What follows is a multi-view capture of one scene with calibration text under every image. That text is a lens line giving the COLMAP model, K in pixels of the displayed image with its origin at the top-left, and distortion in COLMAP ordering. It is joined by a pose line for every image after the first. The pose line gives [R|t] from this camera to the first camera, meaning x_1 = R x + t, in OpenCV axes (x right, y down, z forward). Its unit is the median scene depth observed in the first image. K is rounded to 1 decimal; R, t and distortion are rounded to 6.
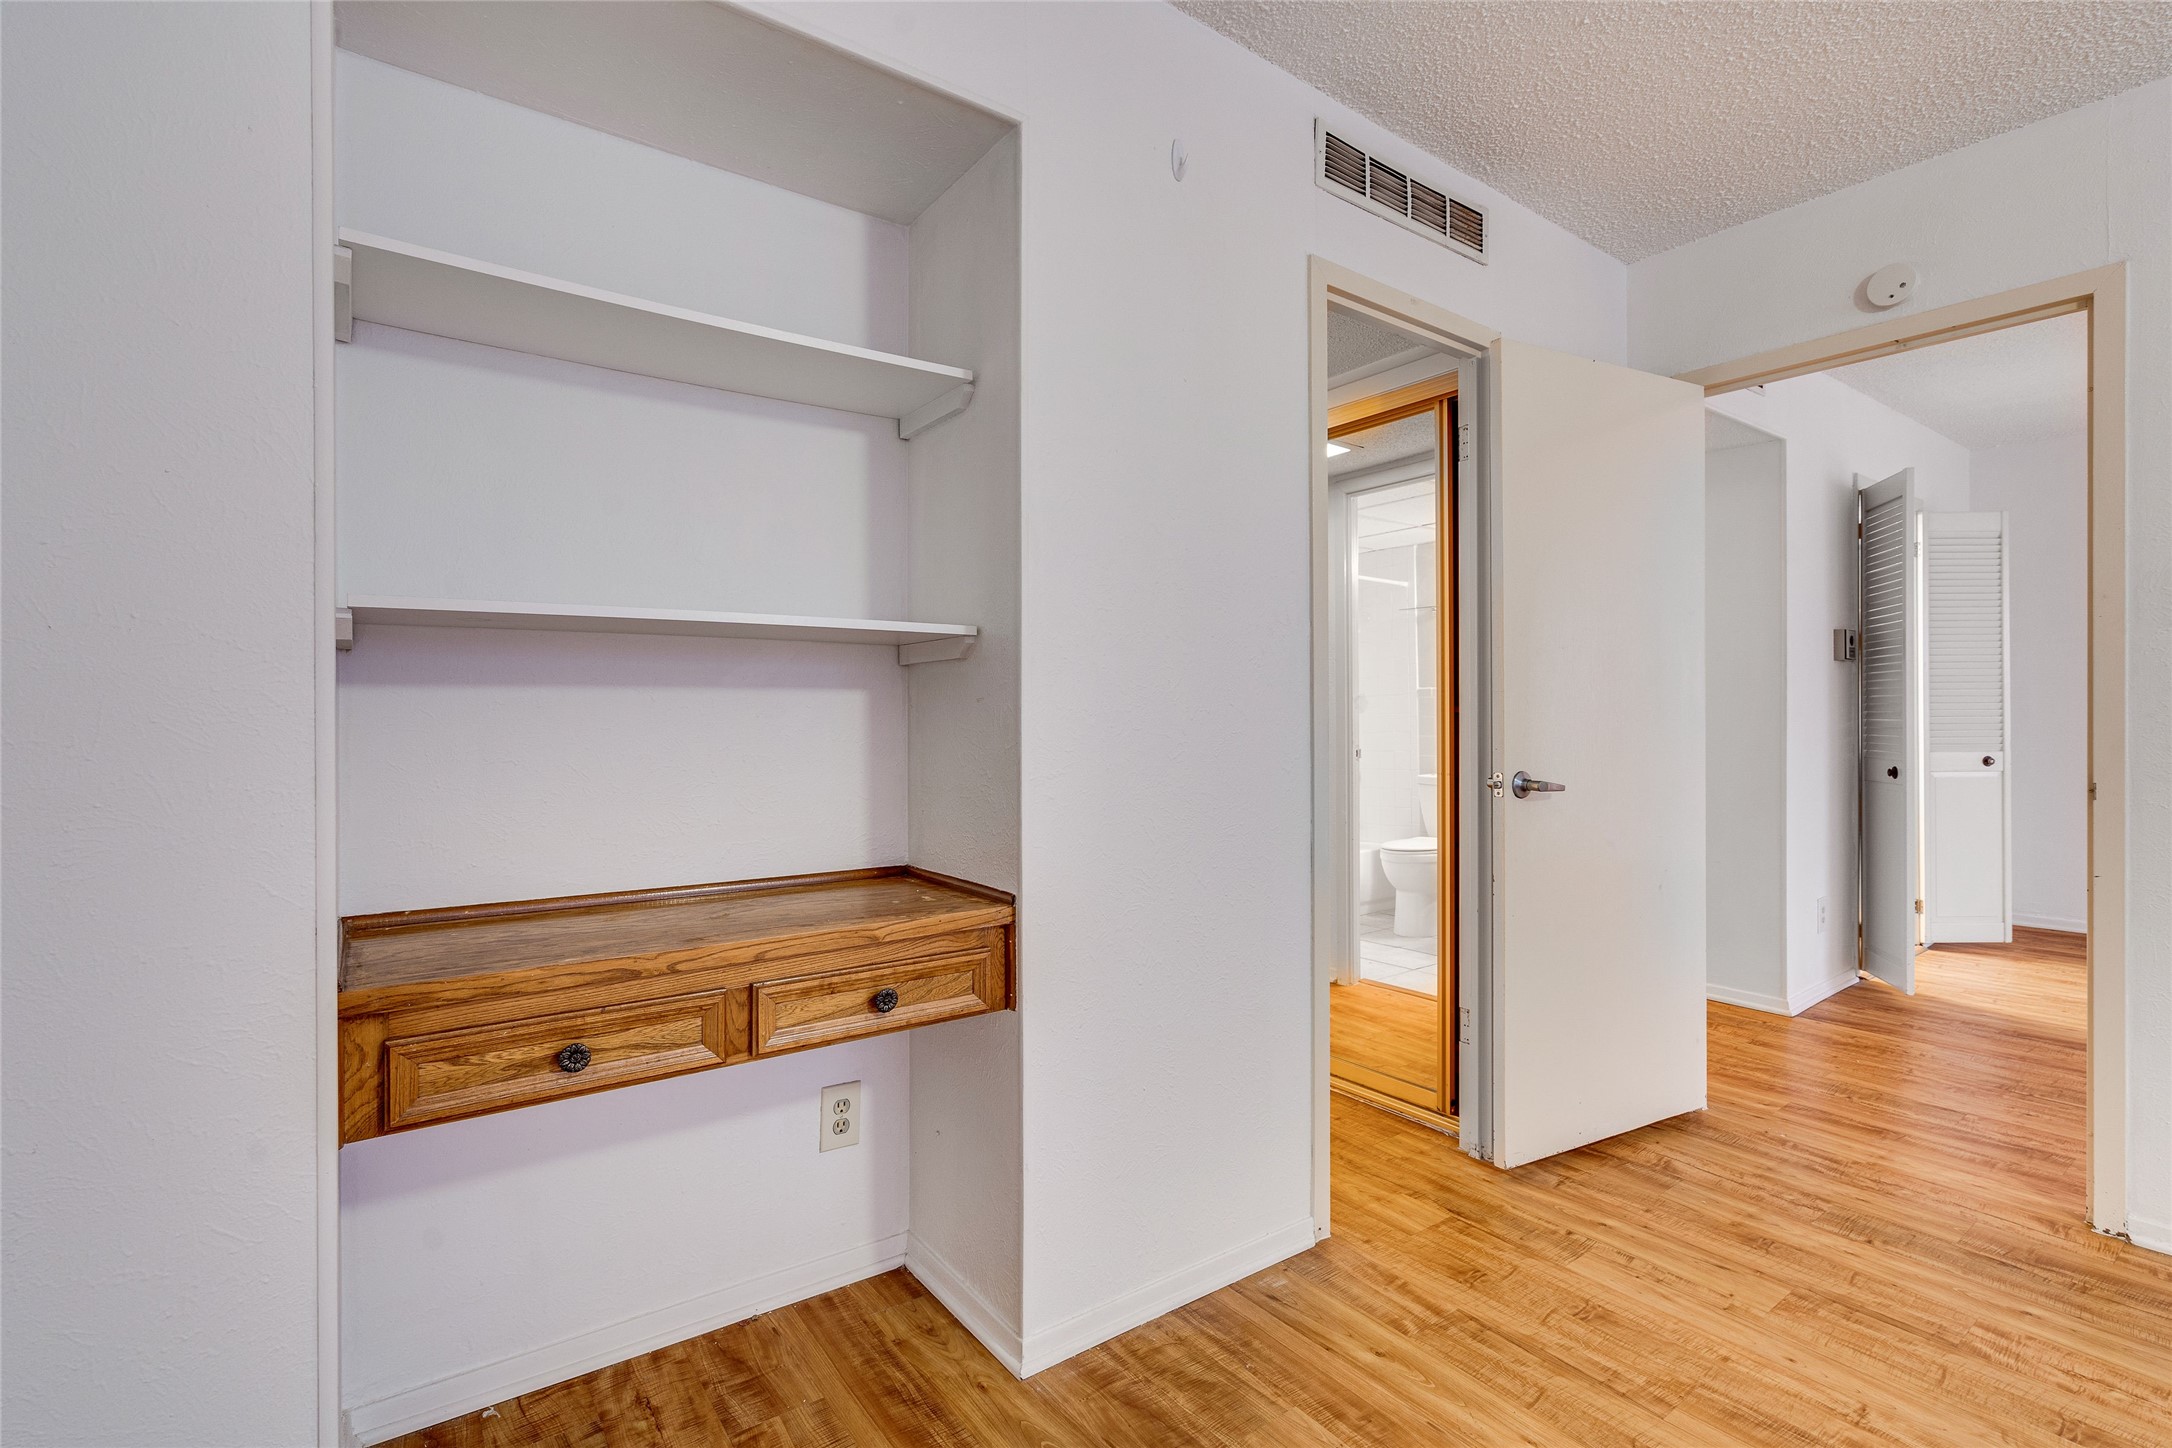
lens RADIAL K [[985.9, 0, 1079.9], [0, 985.9, 709.2], [0, 0, 1]] dist [-0.003619, 0.000804]
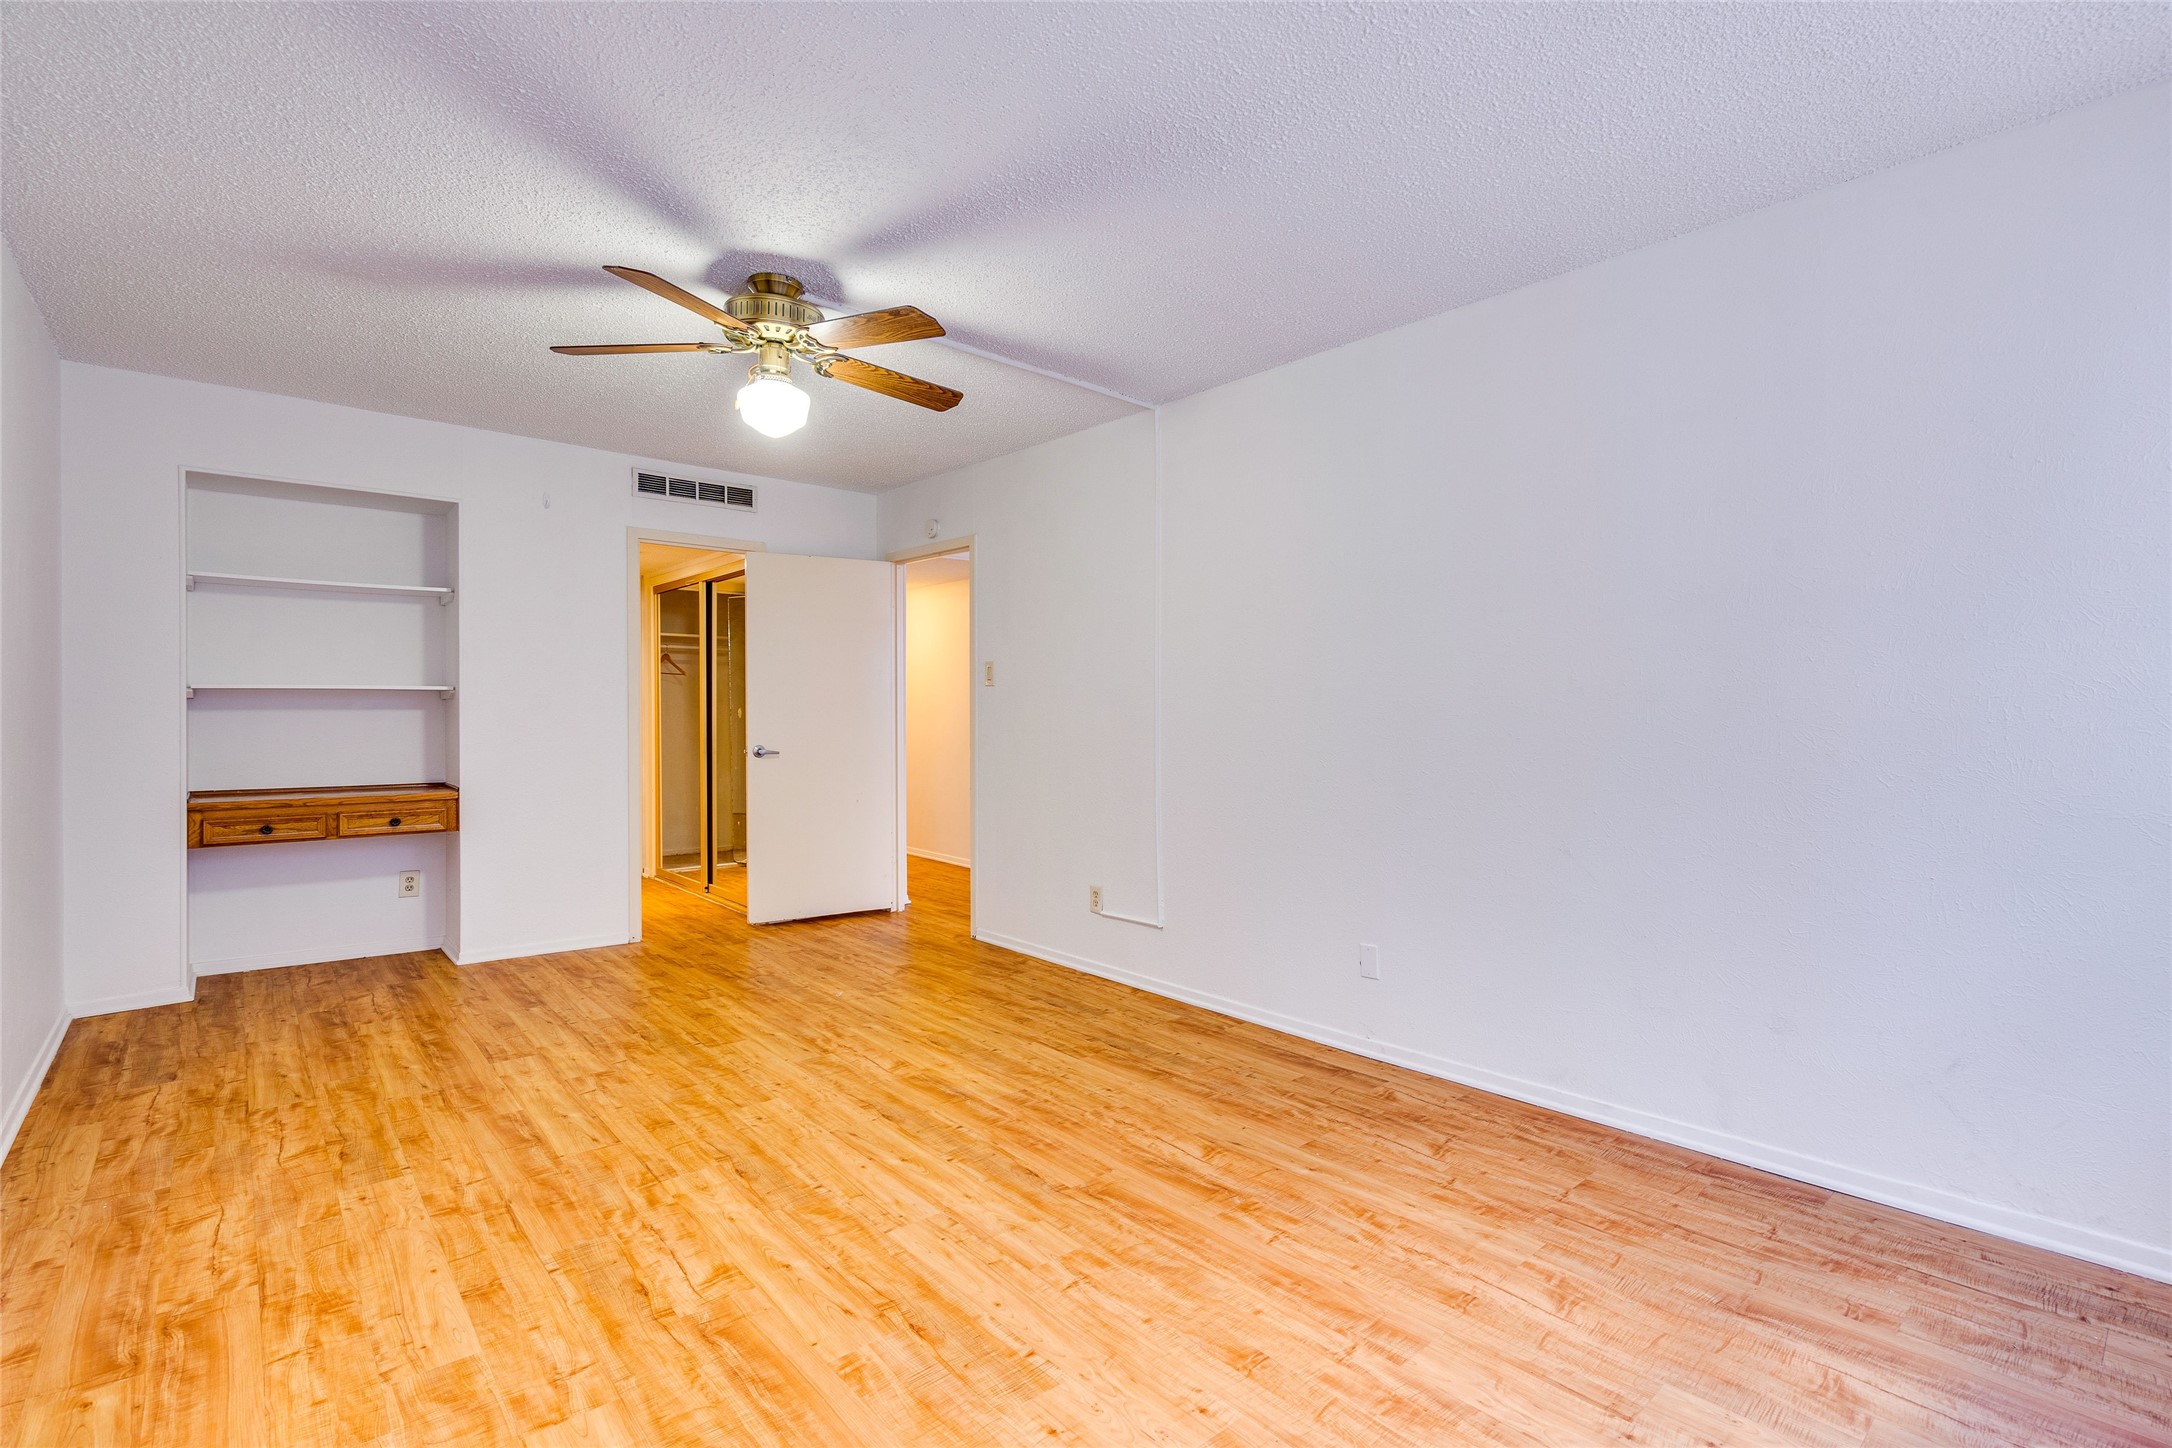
lens RADIAL K [[985.9, 0, 1084.2], [0, 985.9, 720.5], [0, 0, 1]] dist [-0.003619, 0.000804]
pose [[0.998615, -0.000662, 0.052609, 1.658333], [0.000356, 0.999983, 0.005830, -0.010986], [-0.052612, -0.005803, 0.998598, -1.957093]]
